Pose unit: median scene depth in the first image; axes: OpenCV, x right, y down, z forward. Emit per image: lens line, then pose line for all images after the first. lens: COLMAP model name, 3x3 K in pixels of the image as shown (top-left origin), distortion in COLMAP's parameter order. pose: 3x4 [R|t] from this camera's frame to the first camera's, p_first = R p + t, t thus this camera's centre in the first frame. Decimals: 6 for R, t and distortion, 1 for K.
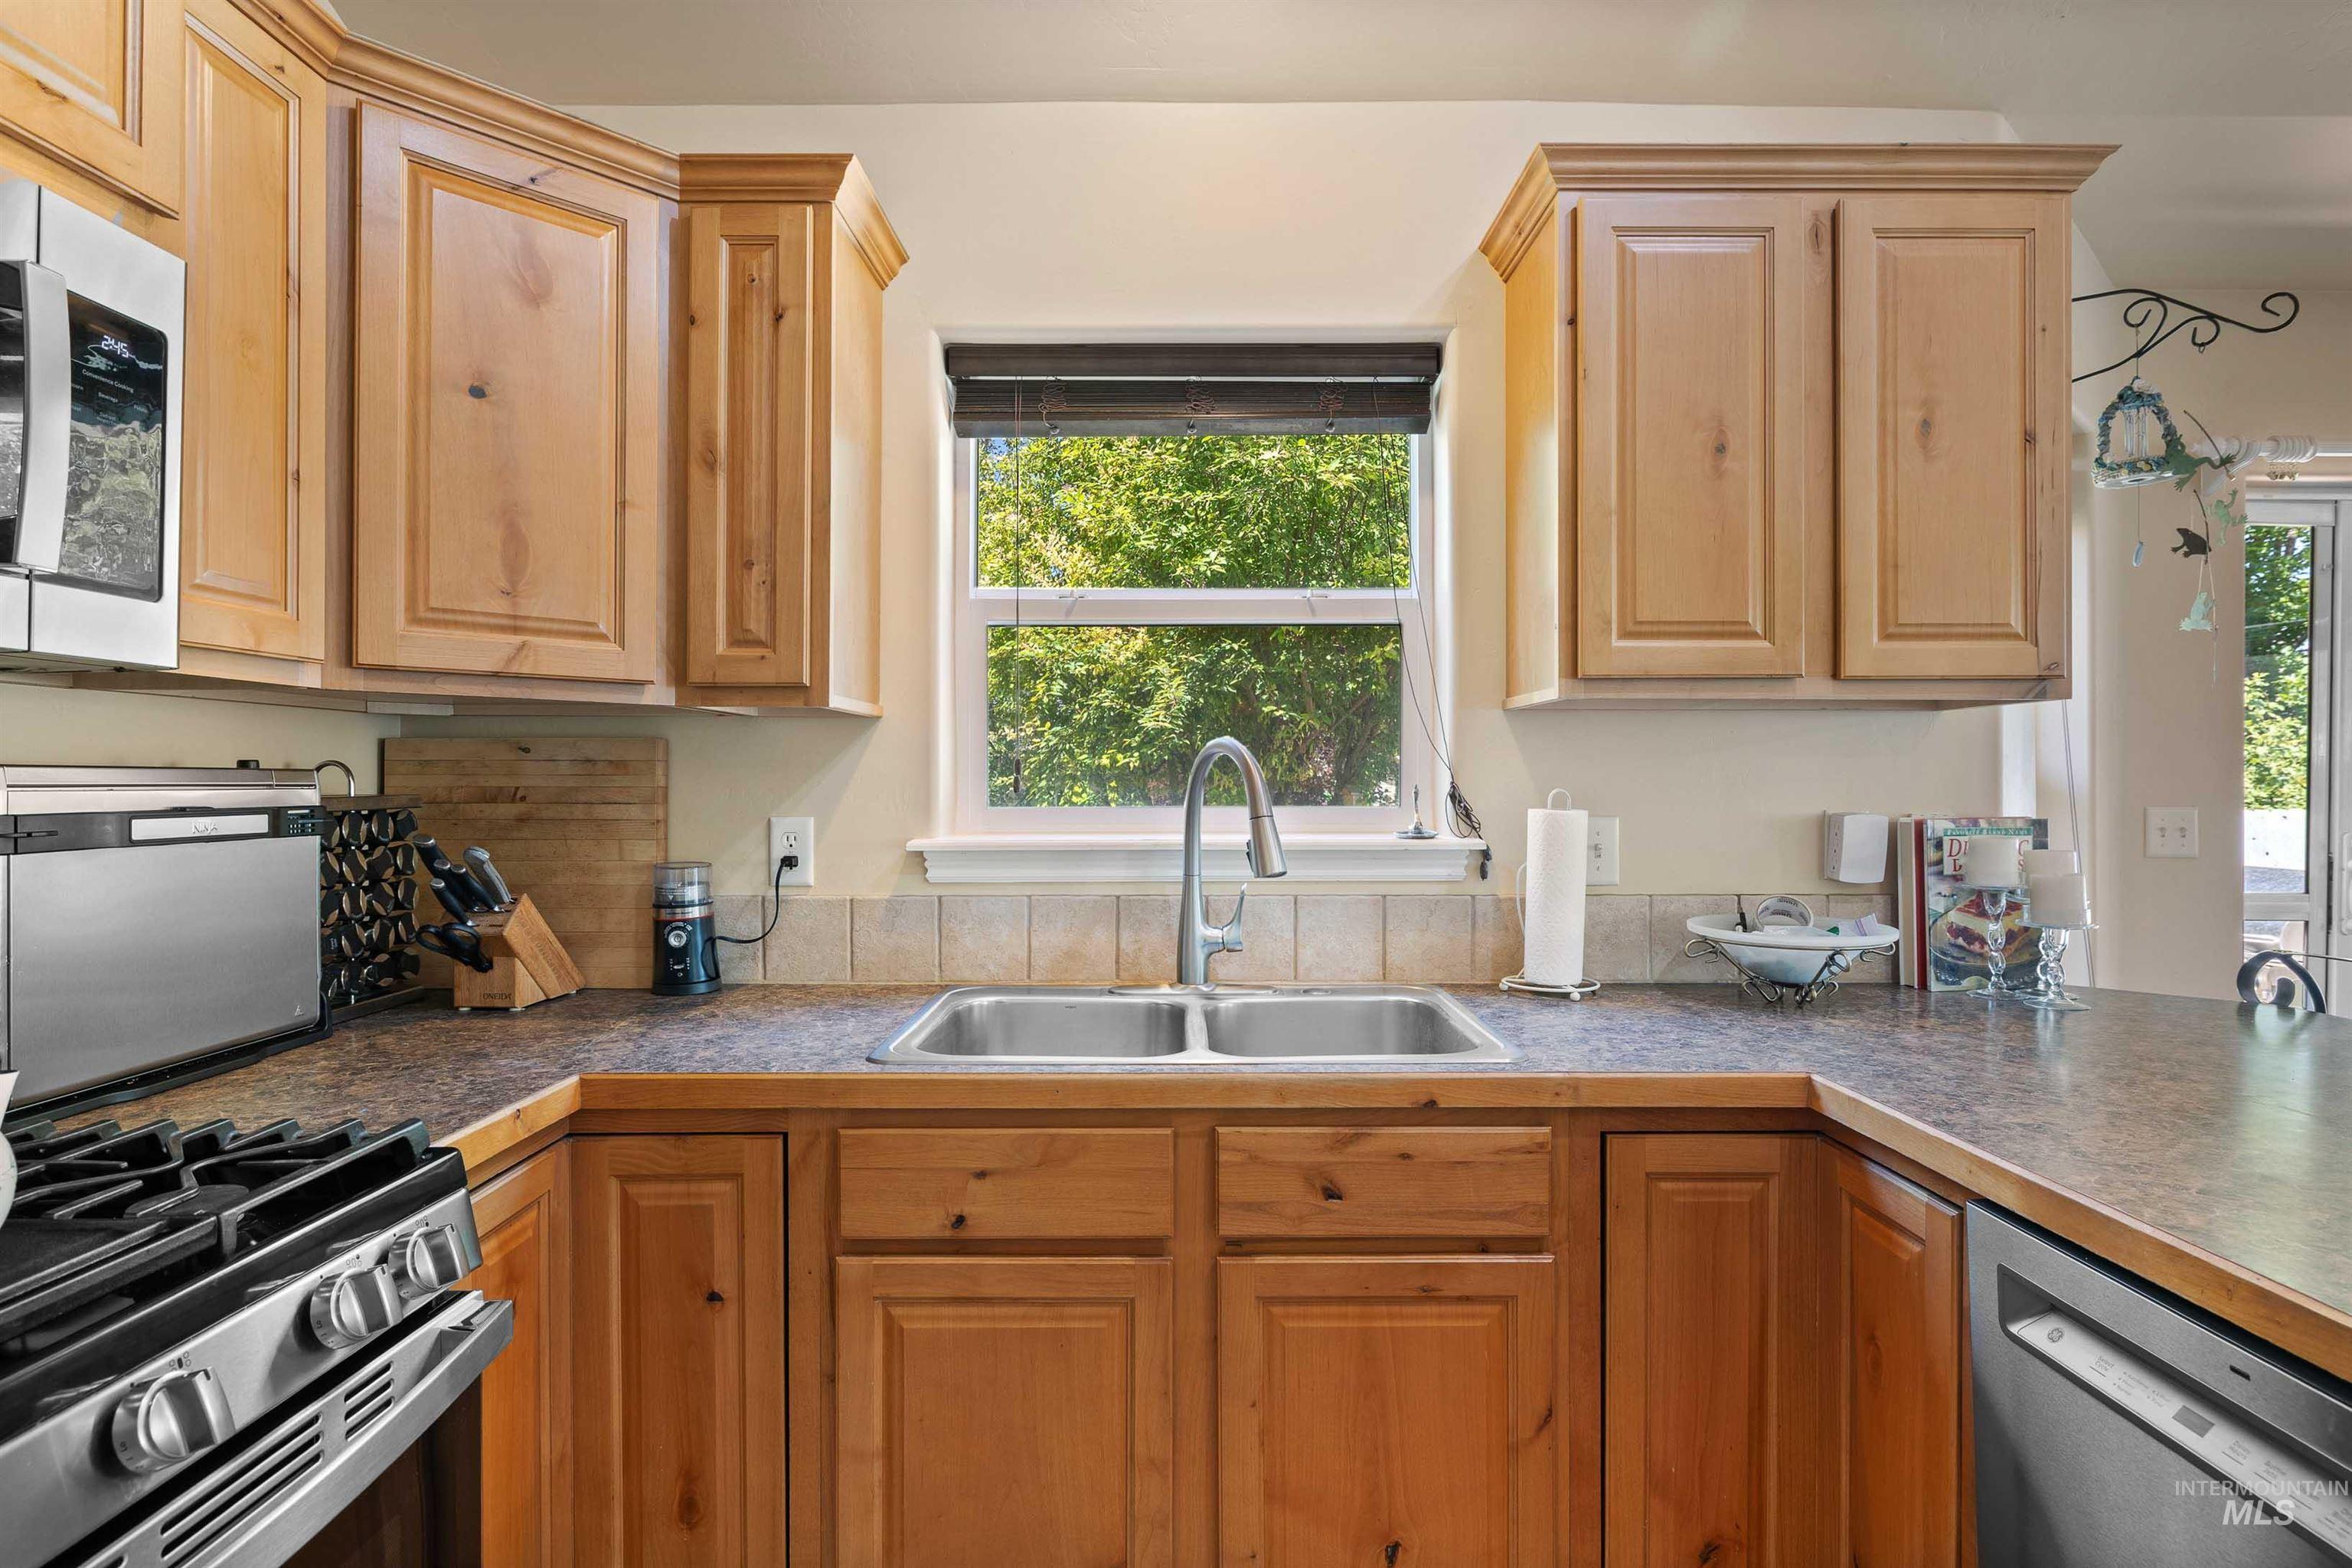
lens RADIAL K [[1198.0, 0, 1184.3], [0, 1198.0, 781.1], [0, 0, 1]] dist [-0.004245, -0.000130]
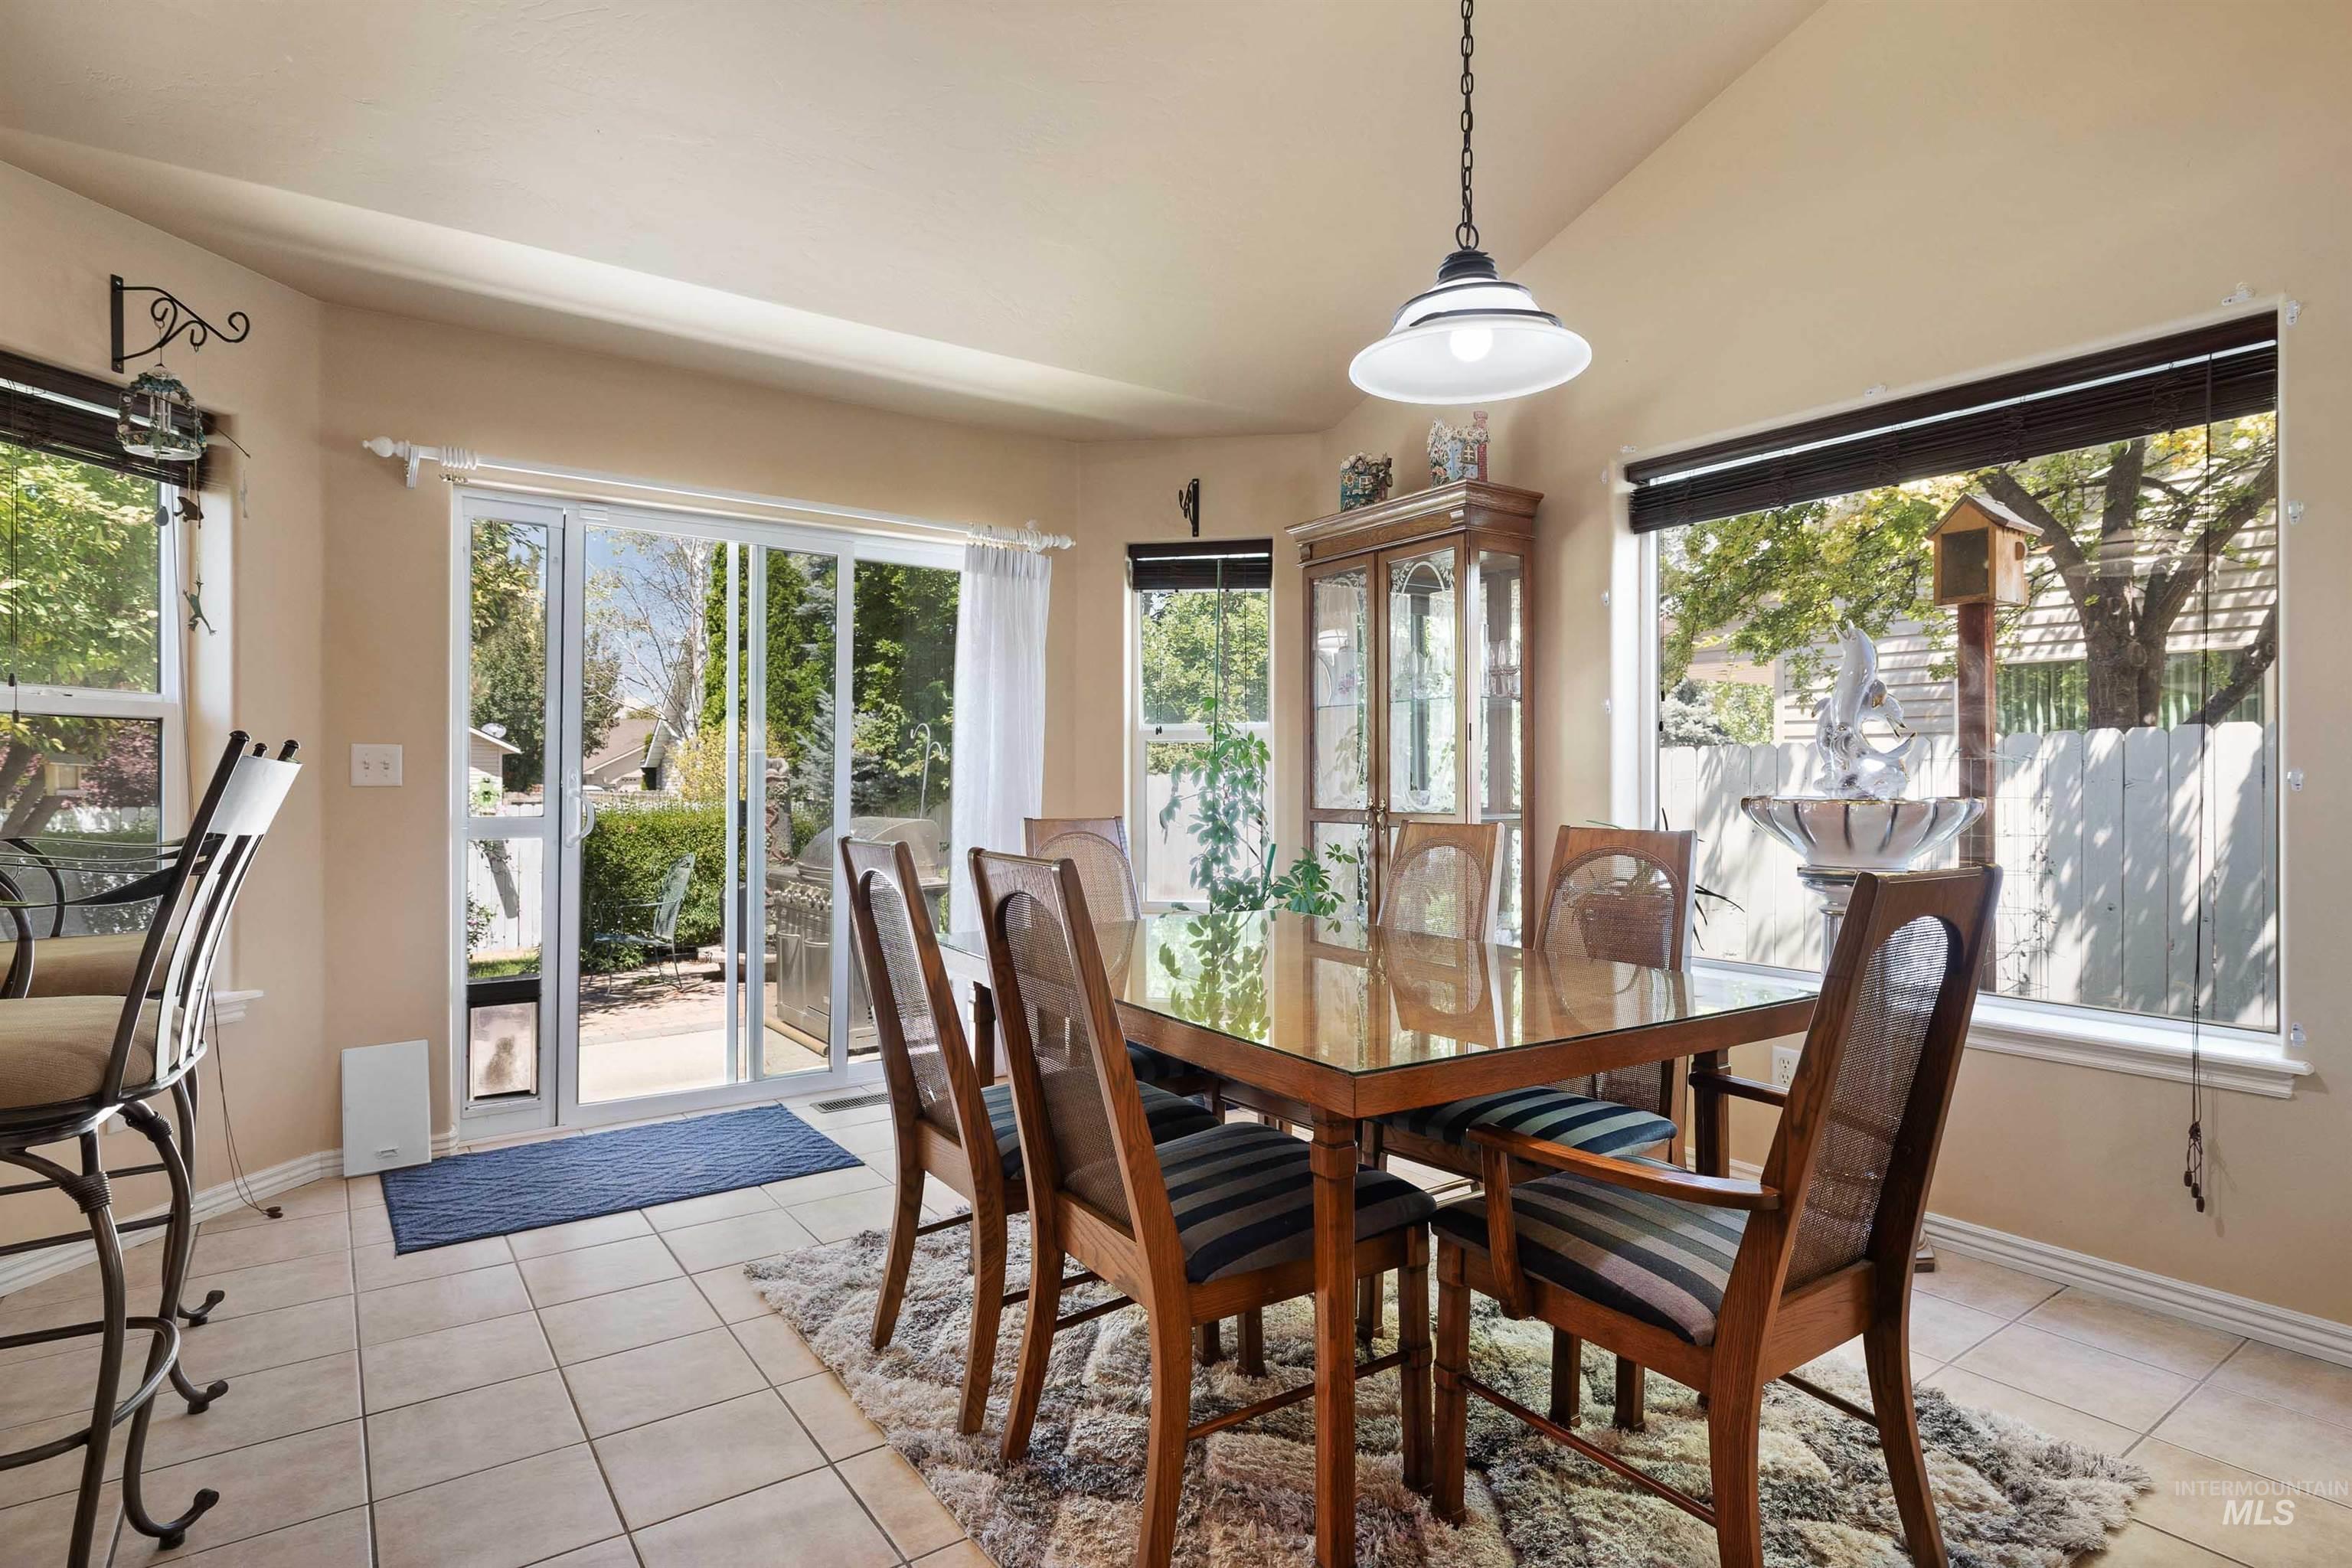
lens RADIAL K [[1198.0, 0, 1187.9], [0, 1198.0, 770.1], [0, 0, 1]] dist [-0.004245, -0.000130]
pose [[0.806417, 0.001978, 0.591344, 1.201783], [-0.000811, 0.999997, -0.002239, 0.076919], [-0.591346, 0.001326, 0.806416, -0.690786]]
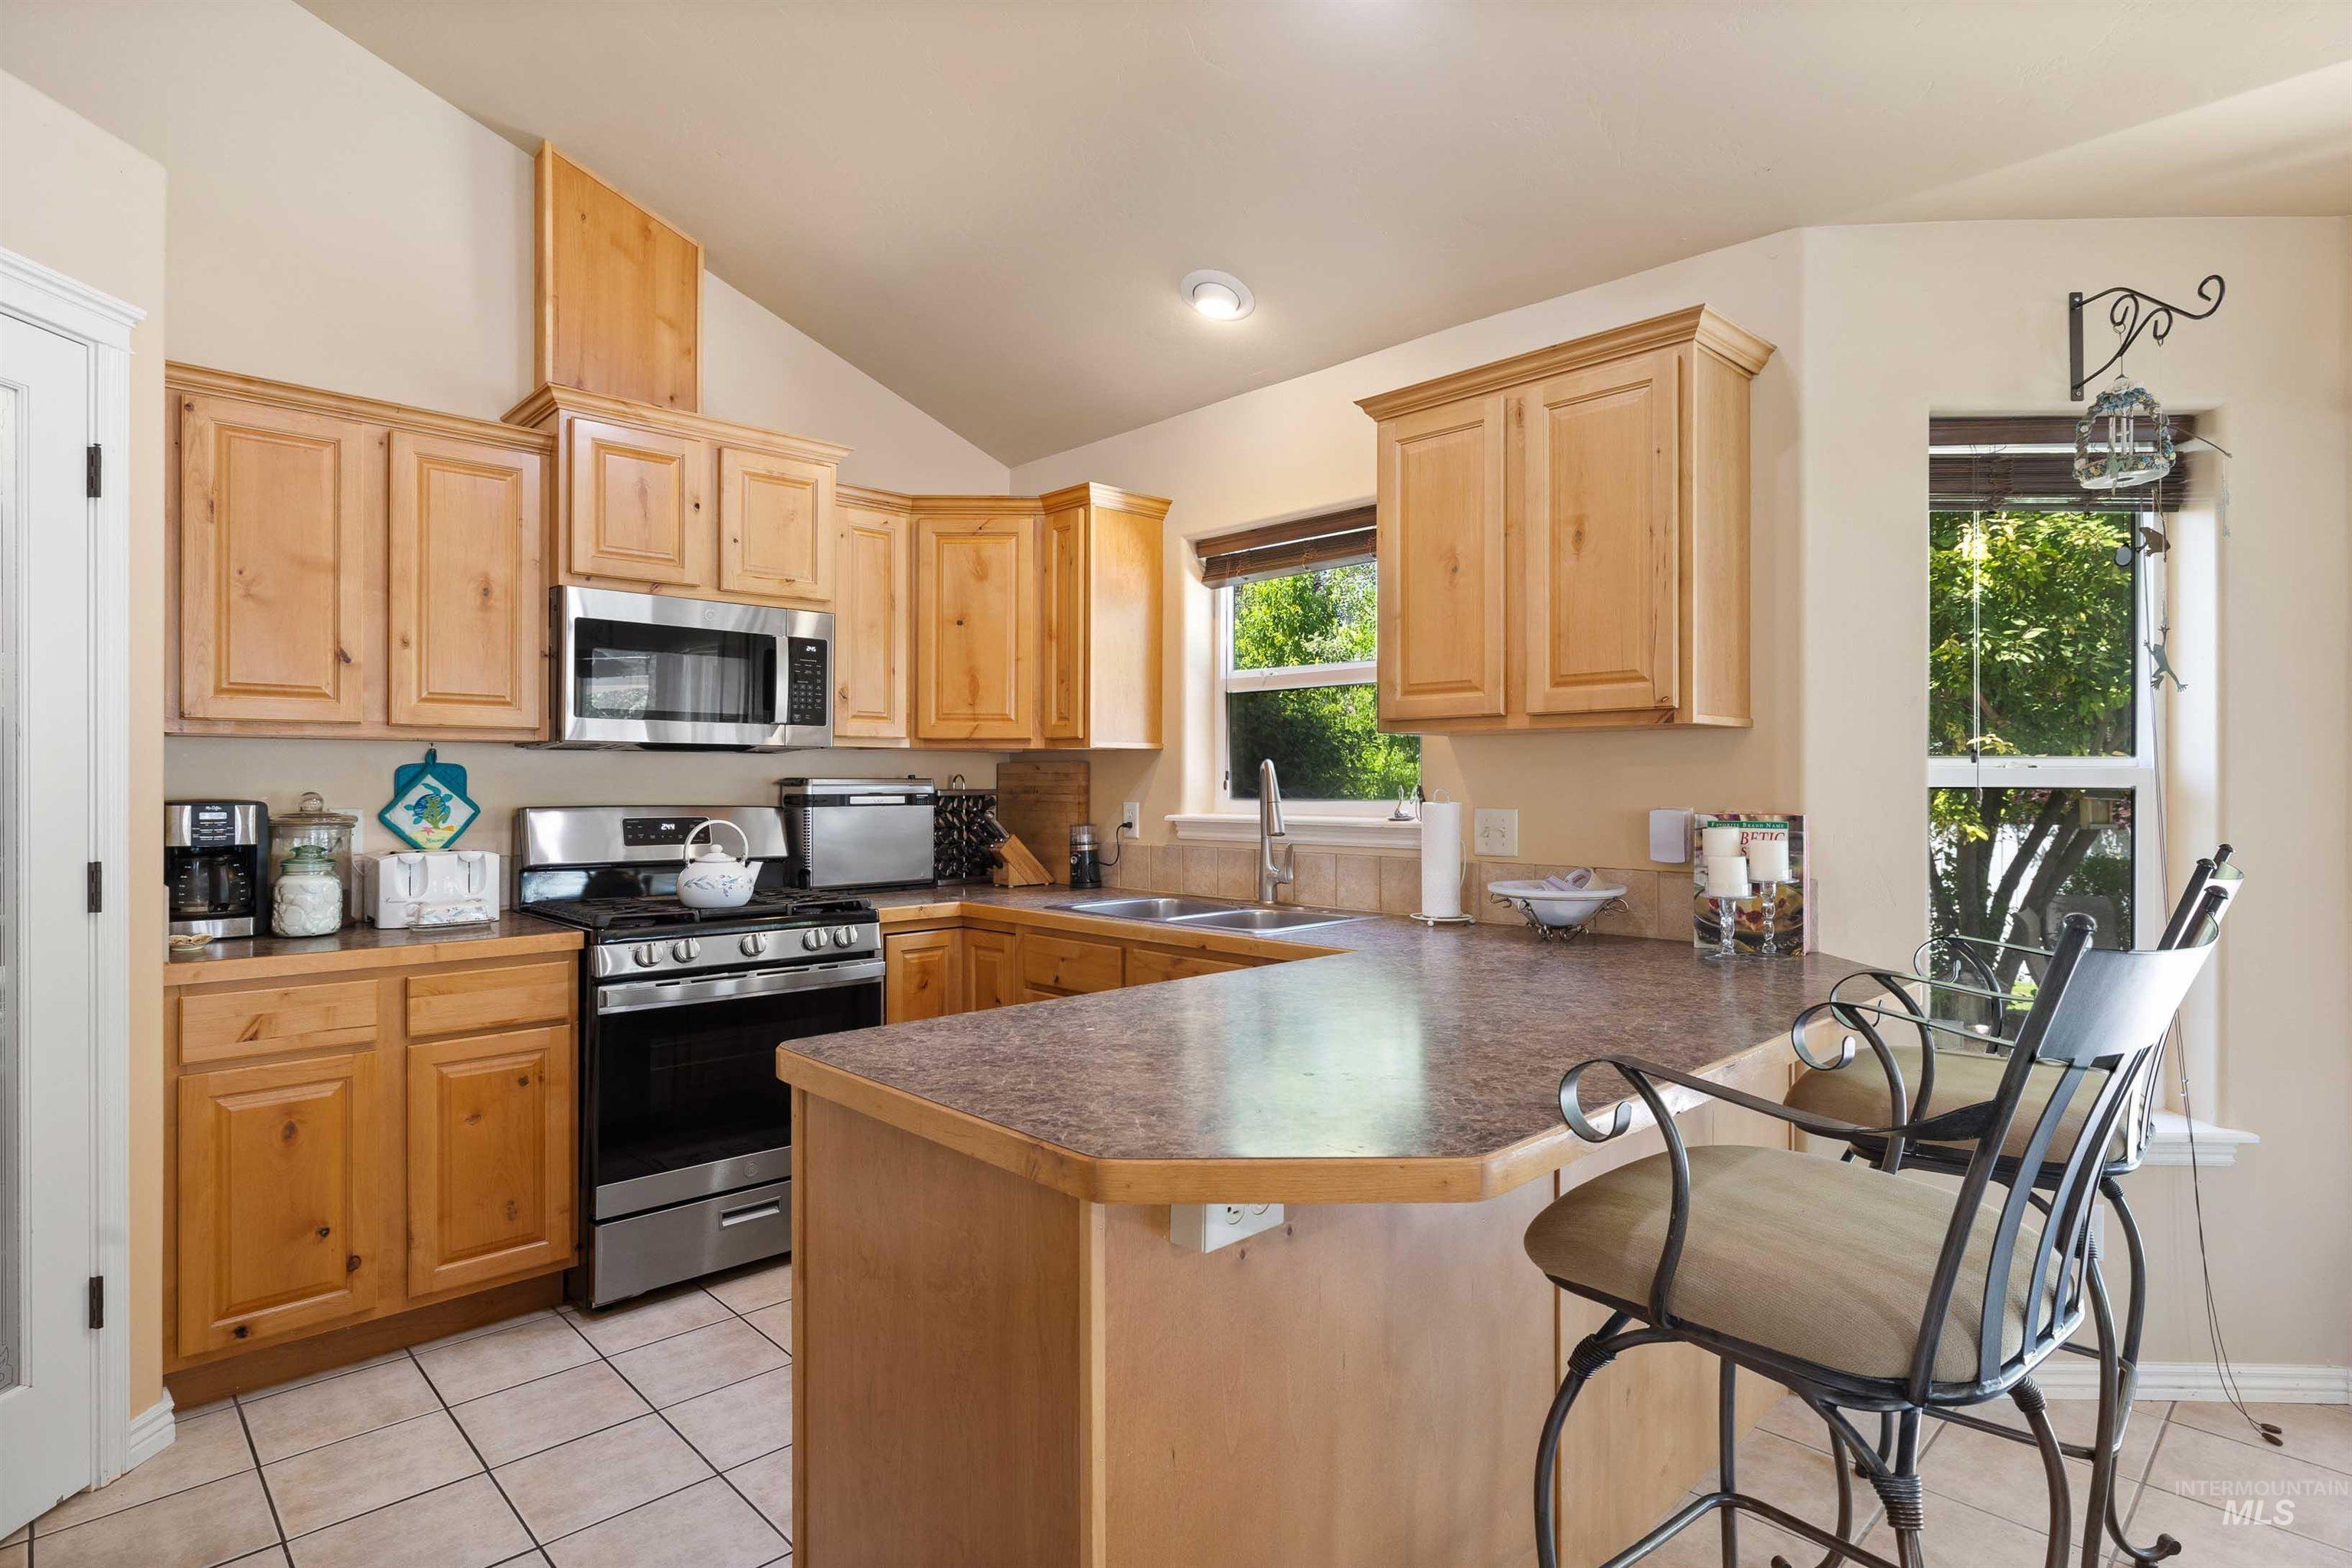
lens RADIAL K [[1198.0, 0, 1179.6], [0, 1198.0, 779.0], [0, 0, 1]] dist [-0.004245, -0.000130]
pose [[0.697422, -0.000930, -0.716661, 1.259107], [0.000687, 1.000000, -0.000629, -0.006366], [0.716661, -0.000053, 0.697422, -0.320905]]
